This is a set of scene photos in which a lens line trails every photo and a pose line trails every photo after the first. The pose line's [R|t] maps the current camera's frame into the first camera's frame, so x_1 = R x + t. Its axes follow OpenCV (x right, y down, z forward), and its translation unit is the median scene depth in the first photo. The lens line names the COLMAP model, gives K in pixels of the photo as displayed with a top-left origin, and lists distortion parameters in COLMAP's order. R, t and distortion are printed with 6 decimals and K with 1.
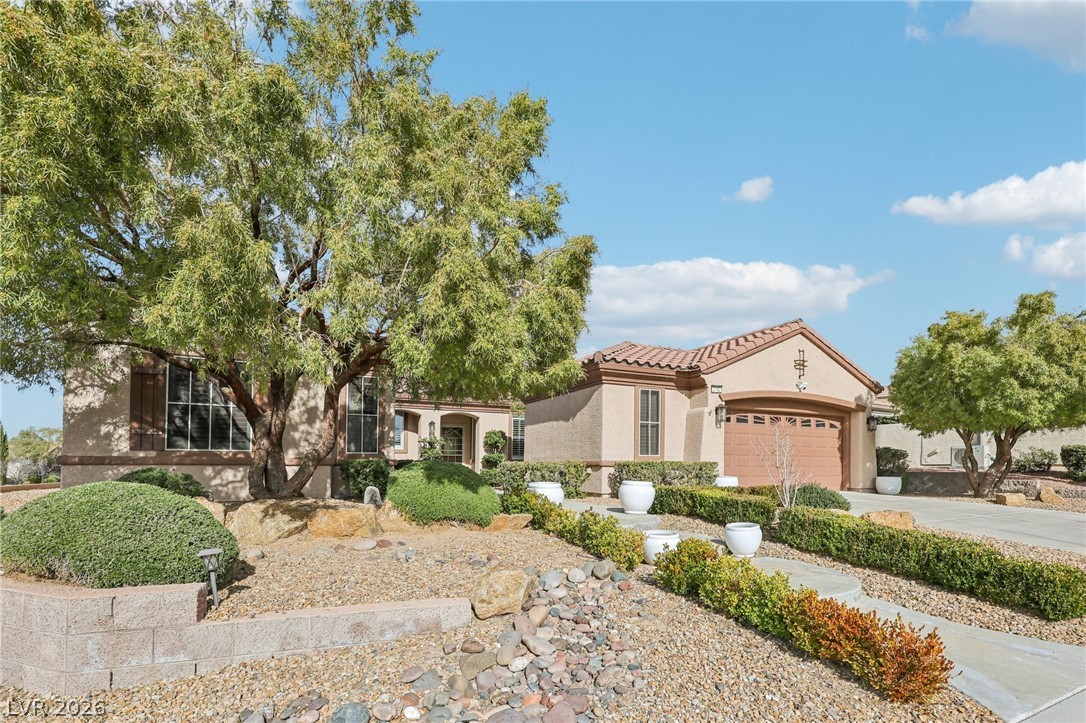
lens RADIAL K [[579.5, 0, 537.8], [0, 579.5, 427.7], [0, 0, 1]] dist [0.017617, 0.001064]
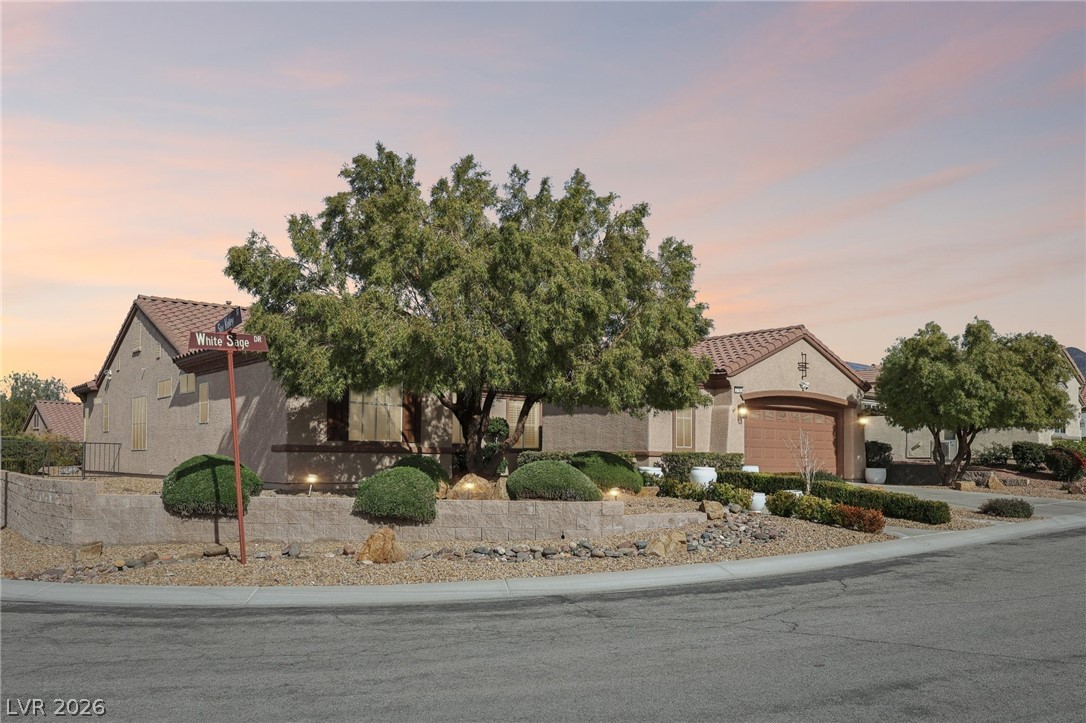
lens RADIAL K [[951.7, 0, 545.9], [0, 951.7, 351.2], [0, 0, 1]] dist [0.048682, -0.013384]
pose [[0.979327, 0.028091, 0.200323, -0.451667], [-0.018852, 0.998675, -0.047884, -0.045726], [-0.201403, 0.043117, 0.978559, -0.784870]]
